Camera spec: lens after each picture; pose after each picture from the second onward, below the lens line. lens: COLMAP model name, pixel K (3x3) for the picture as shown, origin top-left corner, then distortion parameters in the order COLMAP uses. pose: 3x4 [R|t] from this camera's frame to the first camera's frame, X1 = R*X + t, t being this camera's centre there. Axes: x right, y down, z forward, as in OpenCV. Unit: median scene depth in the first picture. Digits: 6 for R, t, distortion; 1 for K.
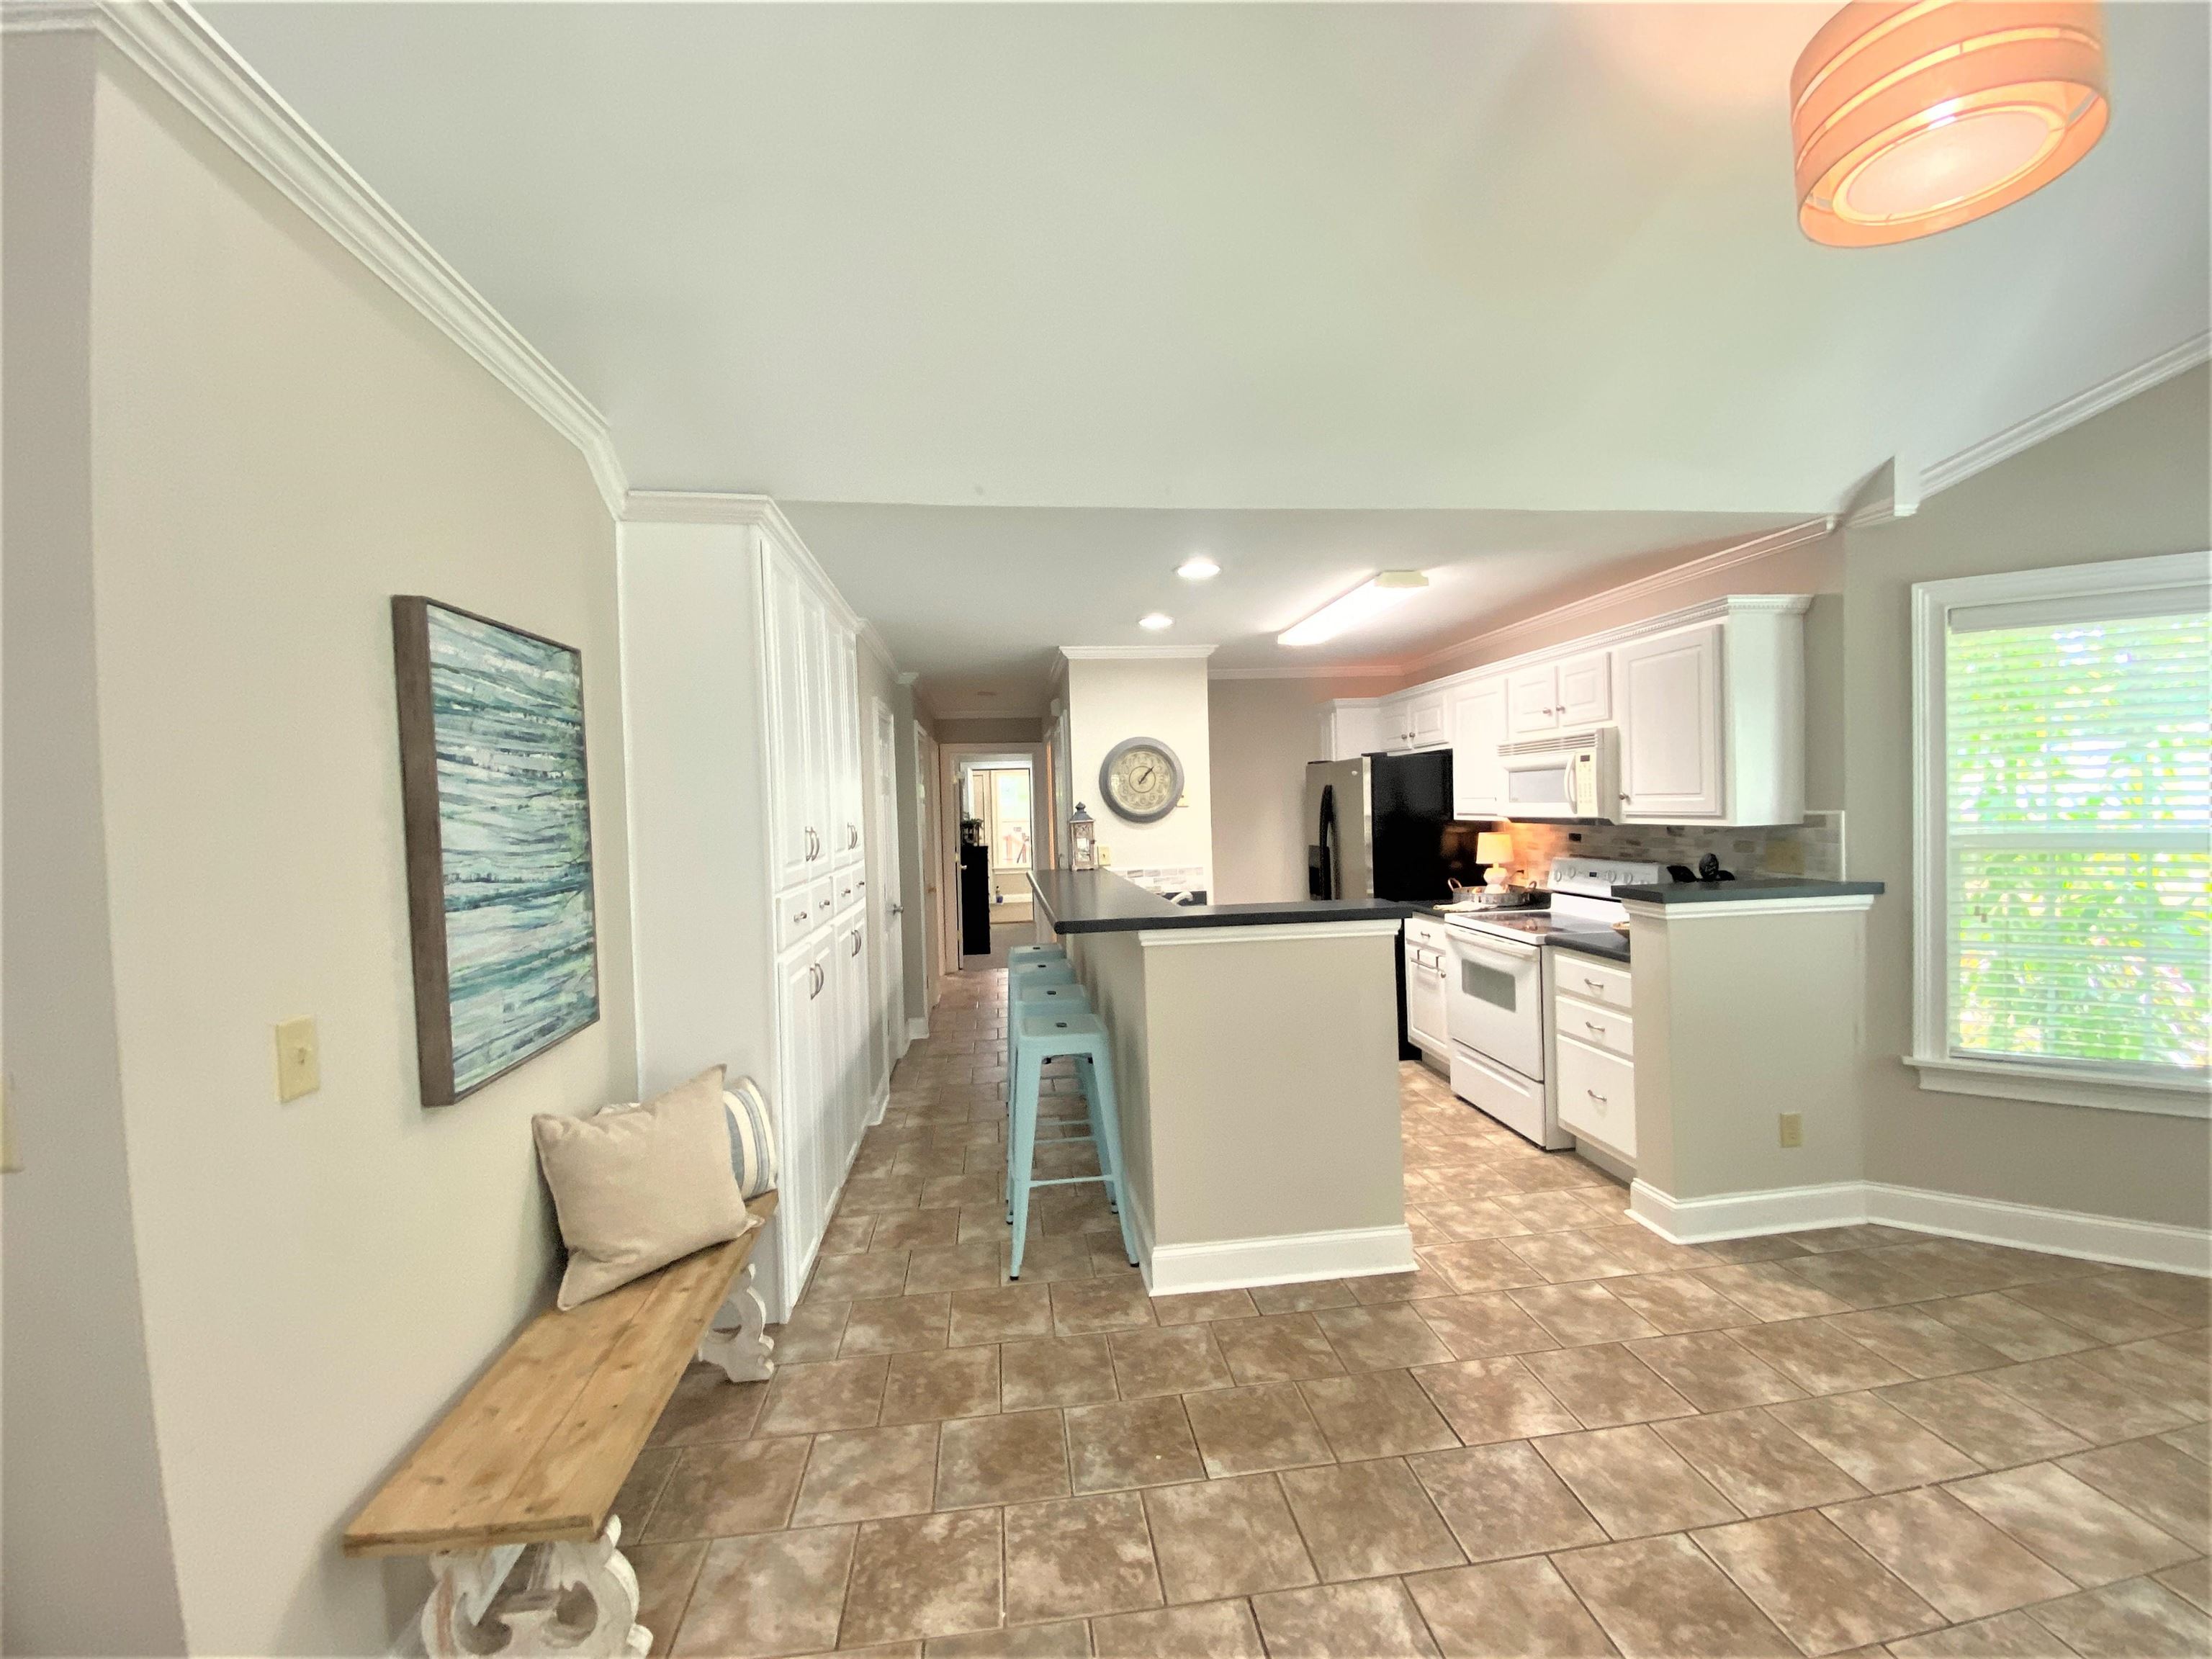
lens RADIAL K [[894.8, 0, 1106.0], [0, 894.8, 829.5], [0, 0, 1]] dist [0.002731, -0.013055]
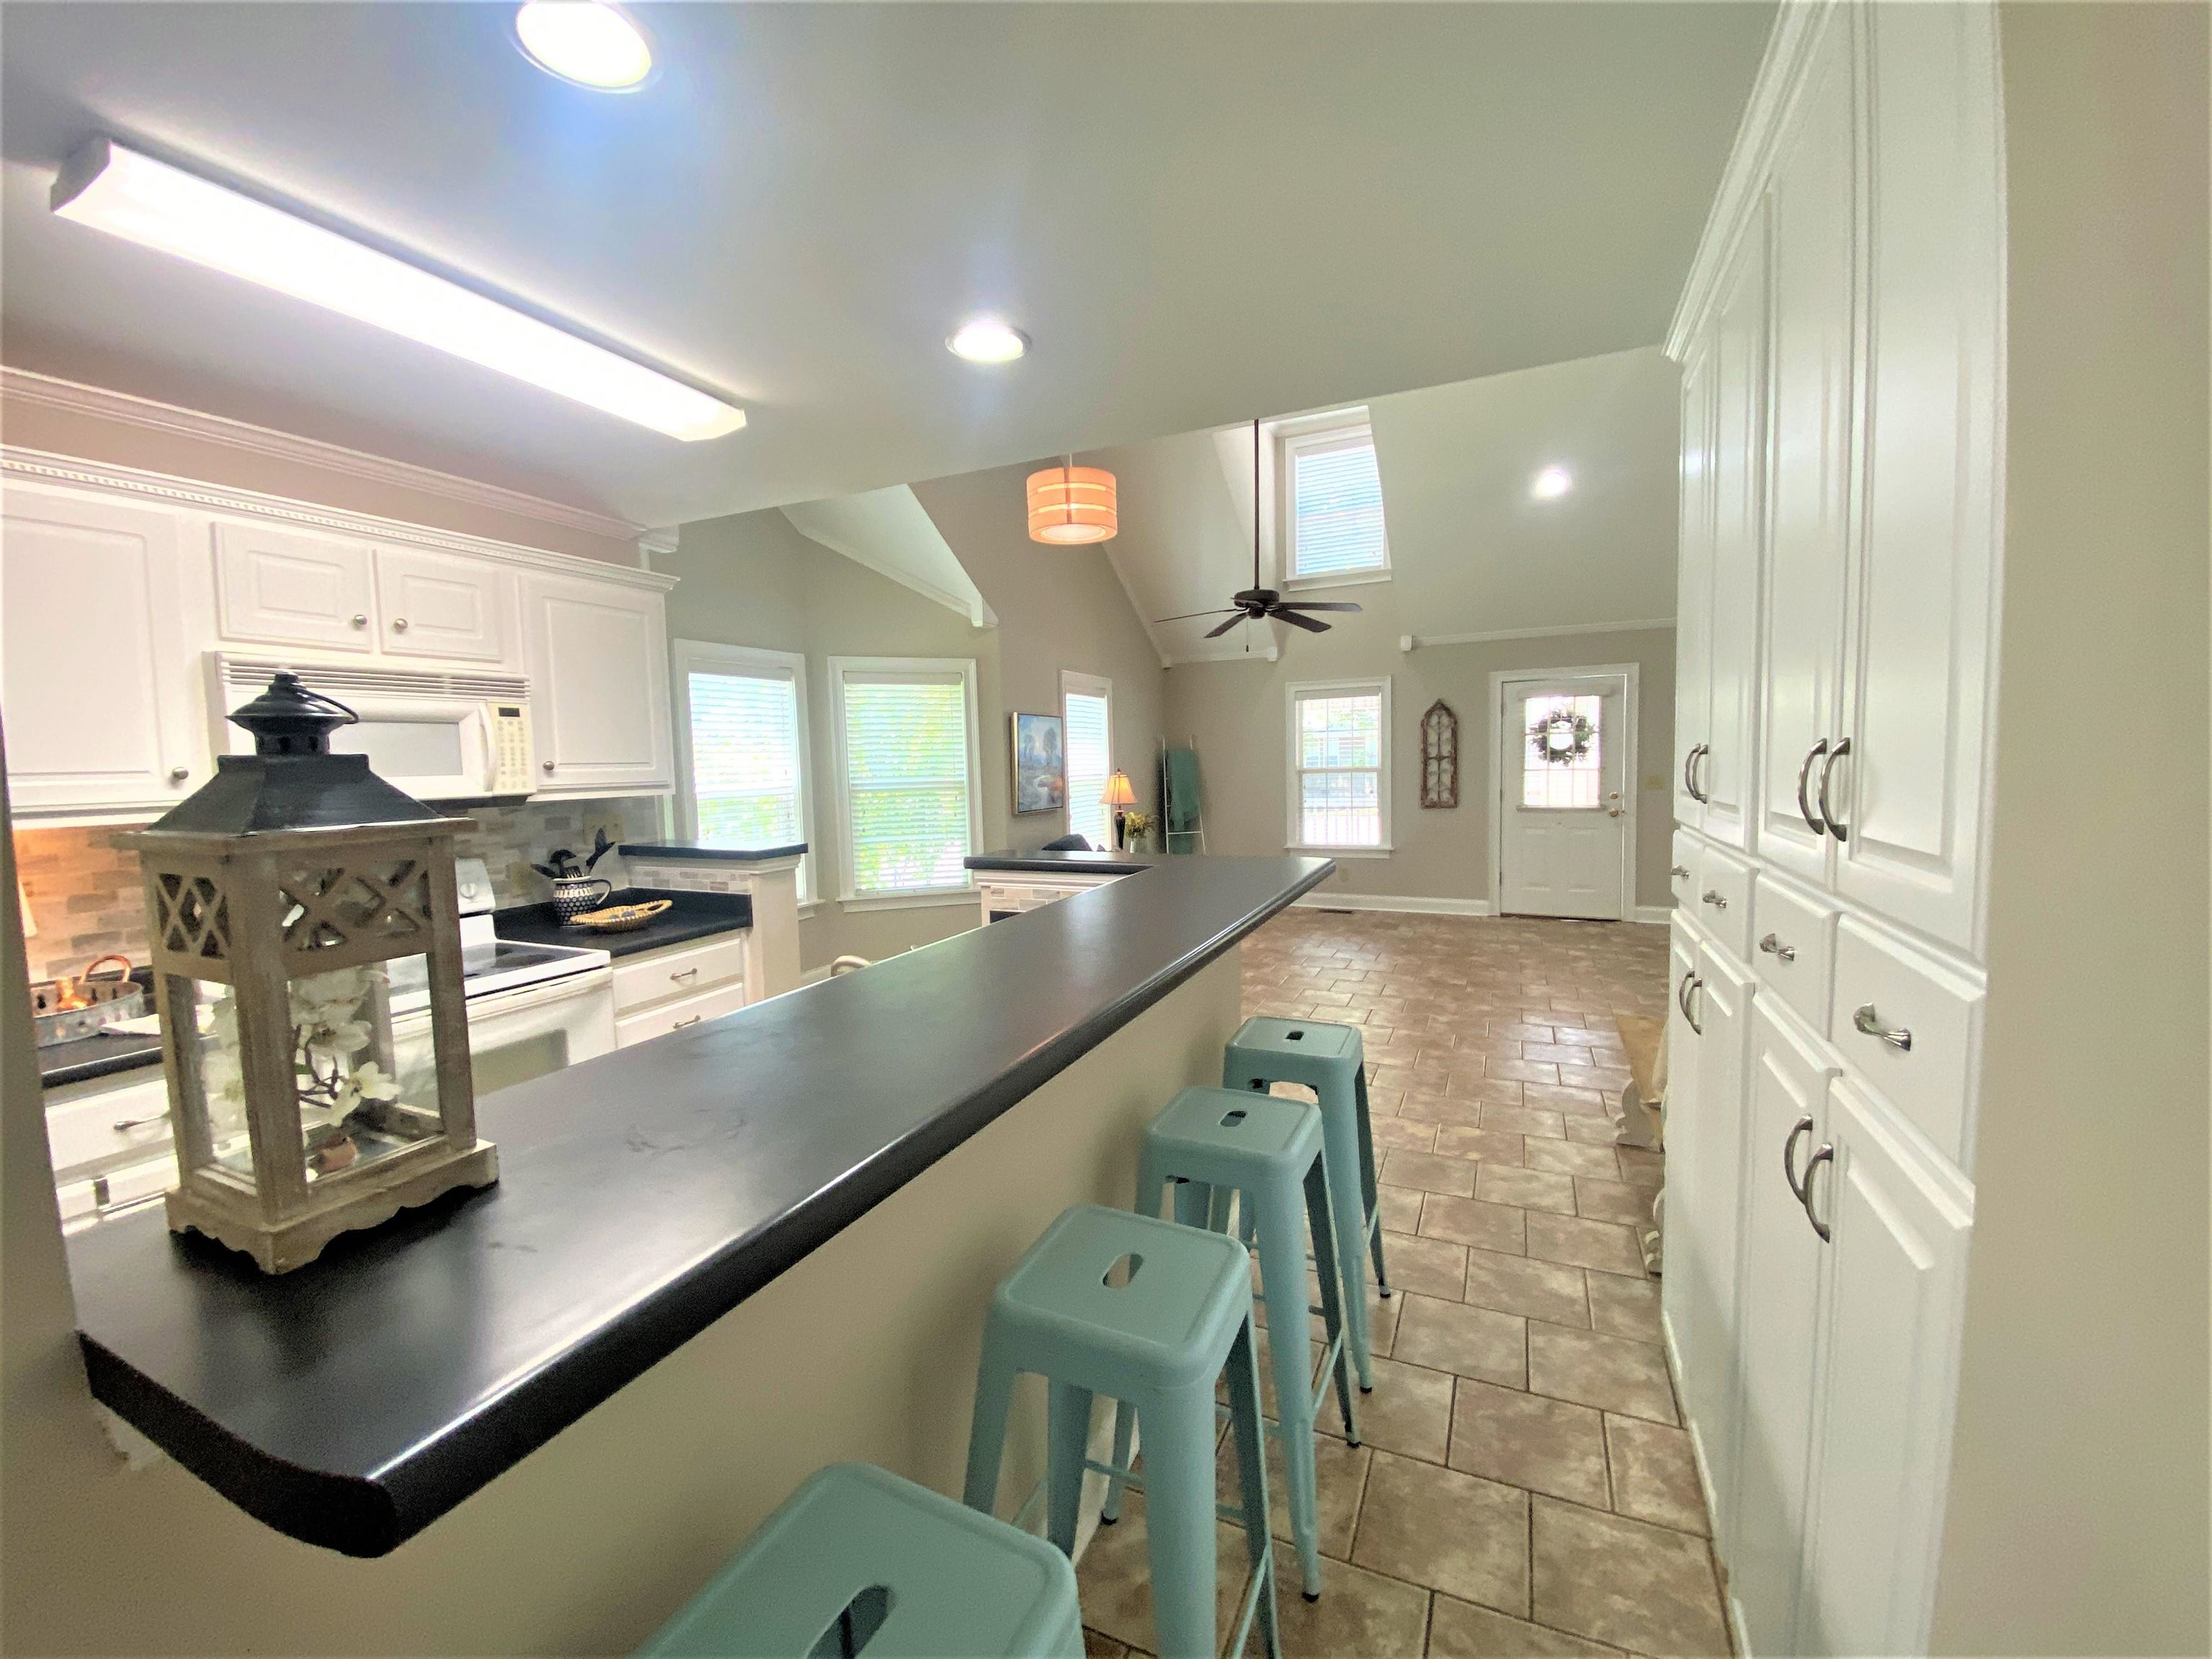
lens RADIAL K [[894.8, 0, 1106.0], [0, 894.8, 829.5], [0, 0, 1]] dist [0.002731, -0.013055]
pose [[-0.849176, 0.011760, 0.527979, -0.323351], [0.064824, 0.994513, 0.082110, -0.018045], [-0.524116, 0.103951, -0.845279, 1.770069]]
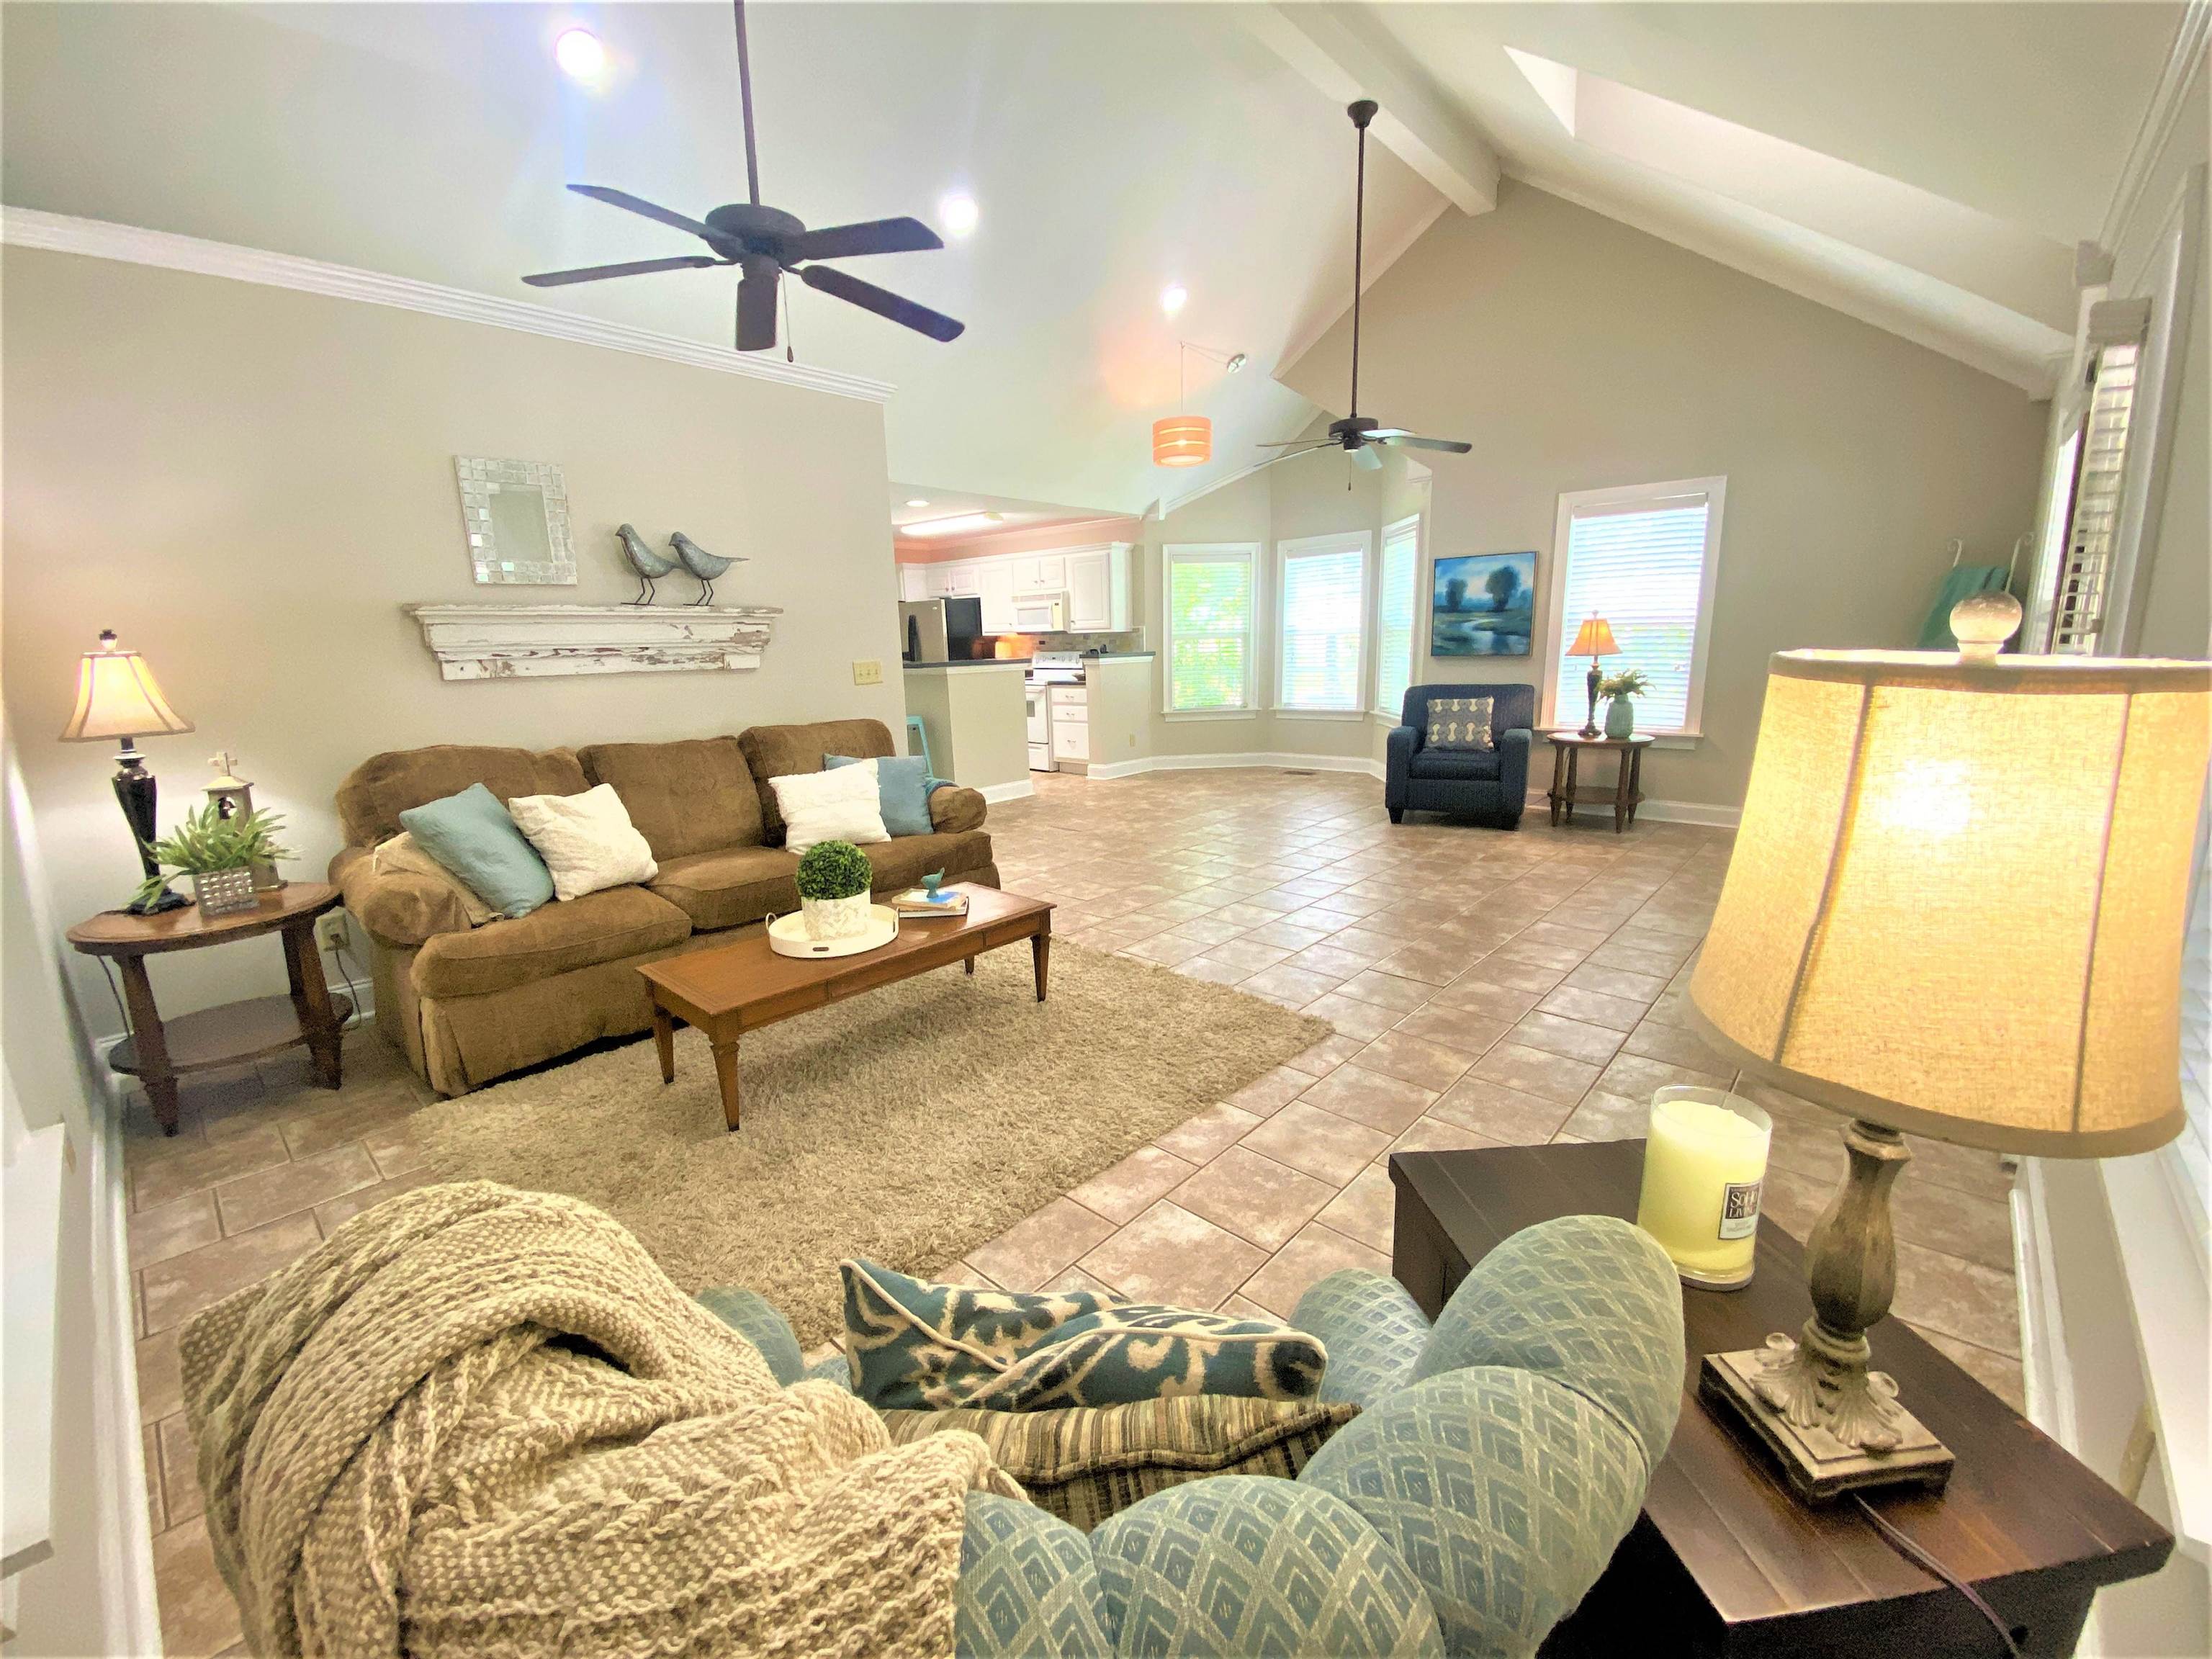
lens RADIAL K [[933.9, 0, 1100.8], [0, 933.9, 831.2], [0, 0, 1]] dist [0.049234, -0.000079]
pose [[0.755544, -0.121102, 0.643807, -1.326686], [0.019467, 0.986481, 0.162714, 0.142453], [-0.654809, -0.110405, 0.747687, -1.254117]]
